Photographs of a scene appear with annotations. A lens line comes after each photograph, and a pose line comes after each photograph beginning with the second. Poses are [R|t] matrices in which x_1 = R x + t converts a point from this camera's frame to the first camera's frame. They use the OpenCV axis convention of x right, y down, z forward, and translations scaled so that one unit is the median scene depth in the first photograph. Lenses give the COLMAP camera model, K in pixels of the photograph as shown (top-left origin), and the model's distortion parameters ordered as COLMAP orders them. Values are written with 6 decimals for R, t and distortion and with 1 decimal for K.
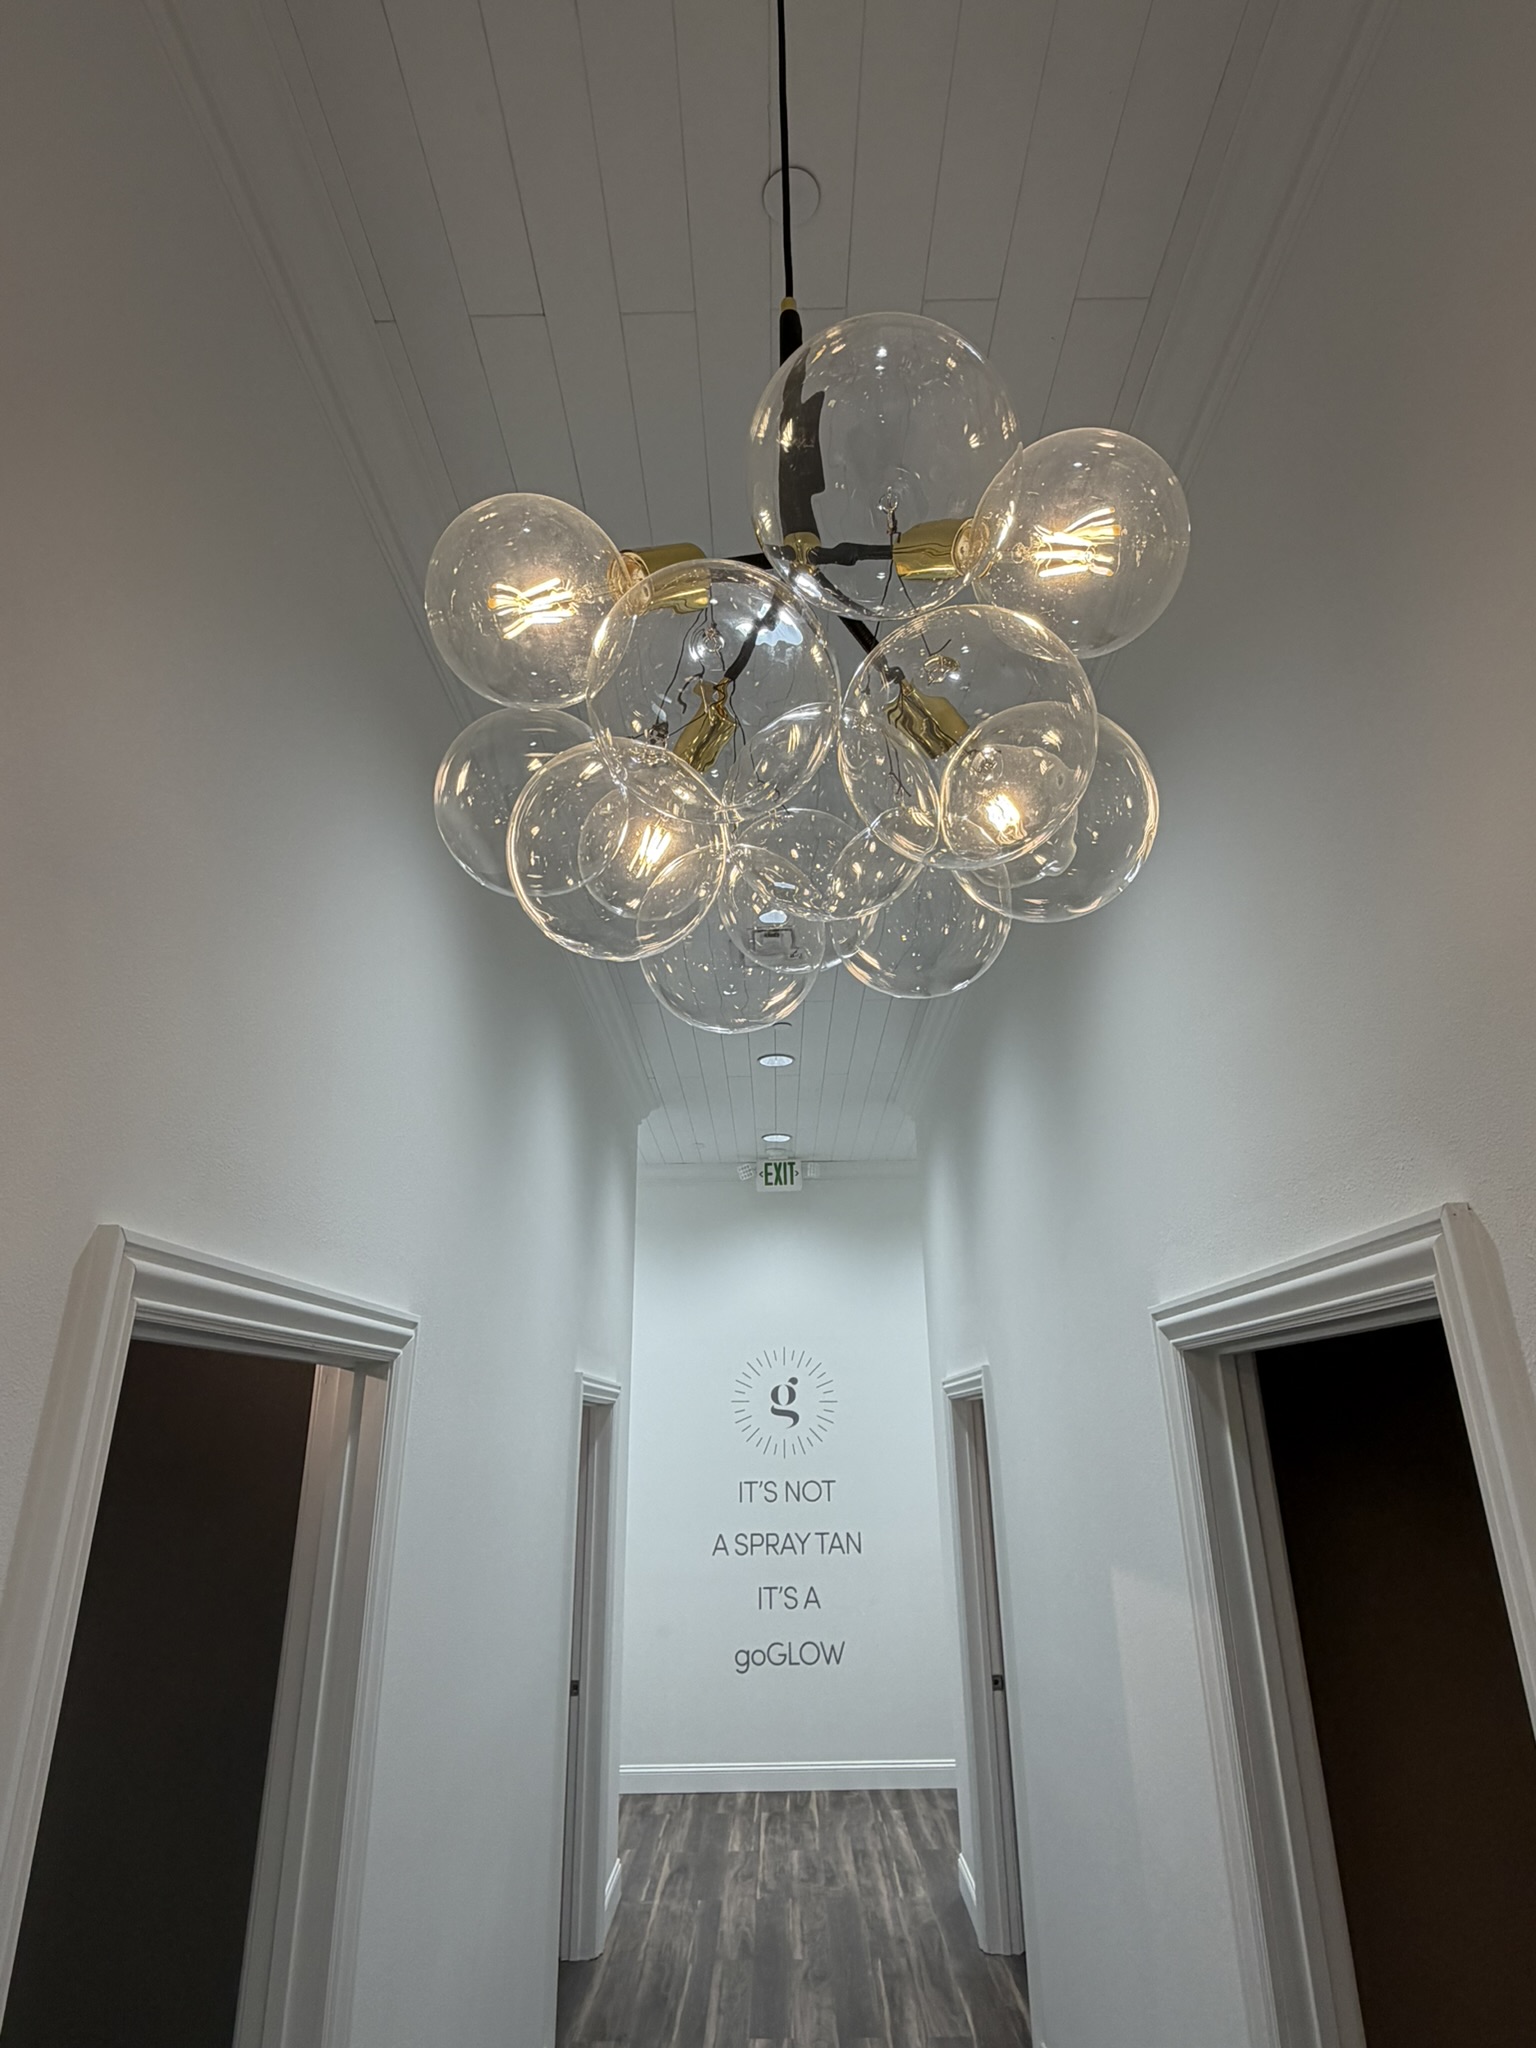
lens RADIAL K [[1115.8, 0, 767.4], [0, 1115.8, 1016.0], [0, 0, 1]] dist [0.004384, 0.000324]
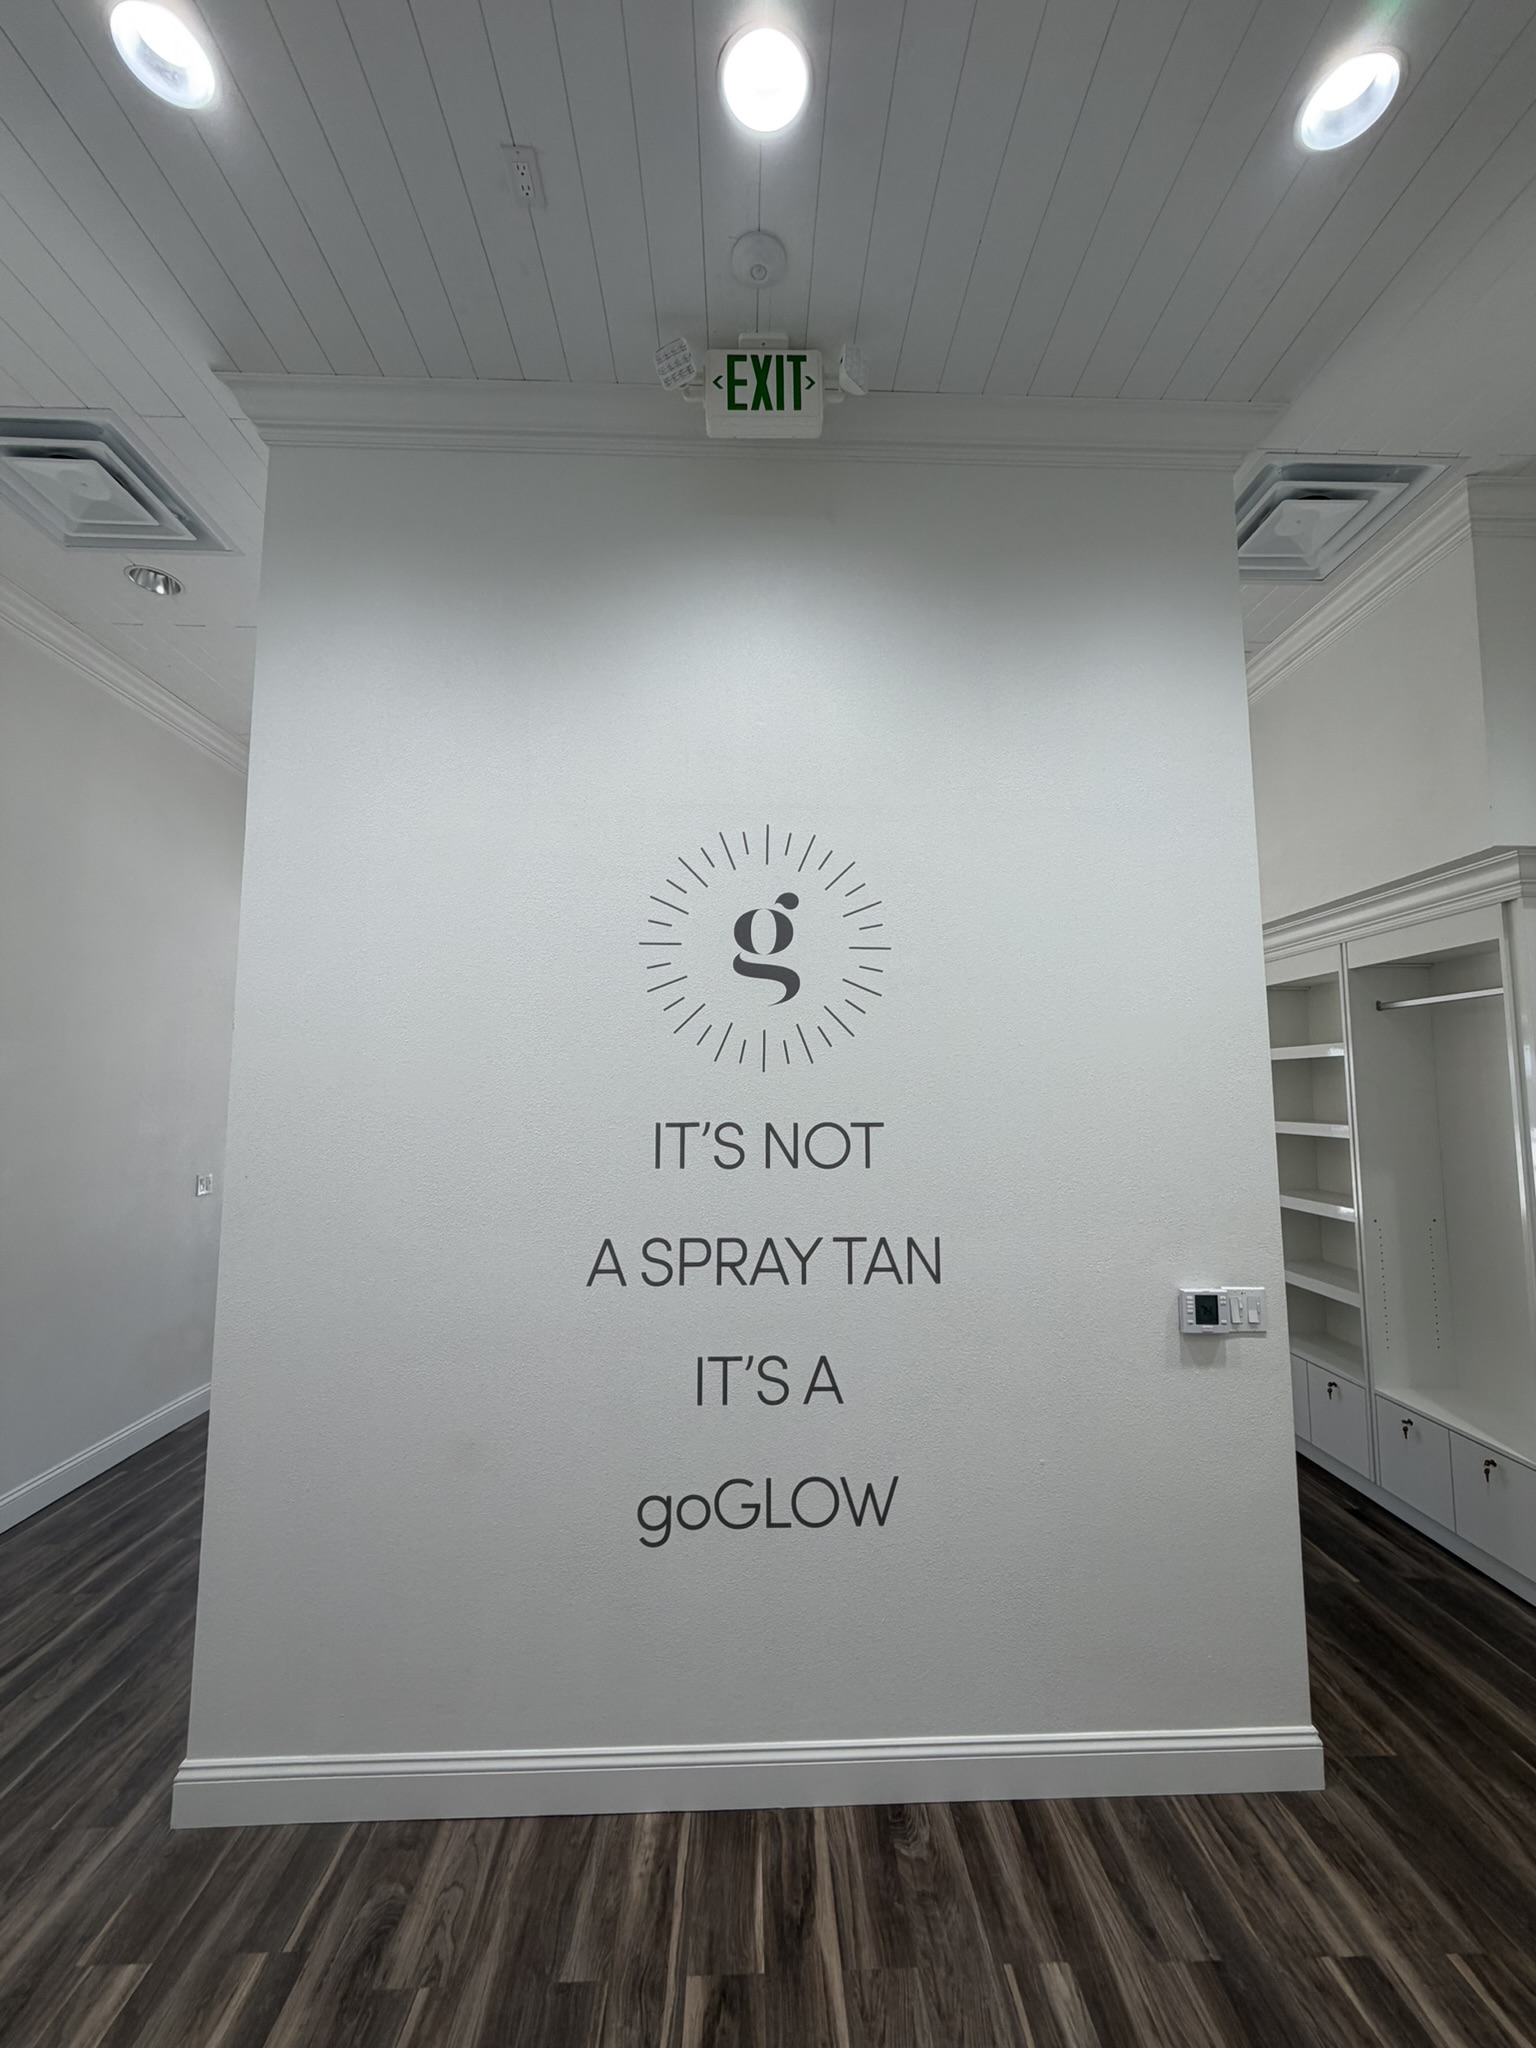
lens RADIAL K [[814.2, 0, 769.7], [0, 814.2, 1022.4], [0, 0, 1]] dist [0.013097, -0.000166]
pose [[0.998909, 0.016700, 0.043621, 0.004025], [-0.028202, 0.960092, 0.278258, 0.301060], [-0.037233, -0.279185, 0.959515, 0.731091]]
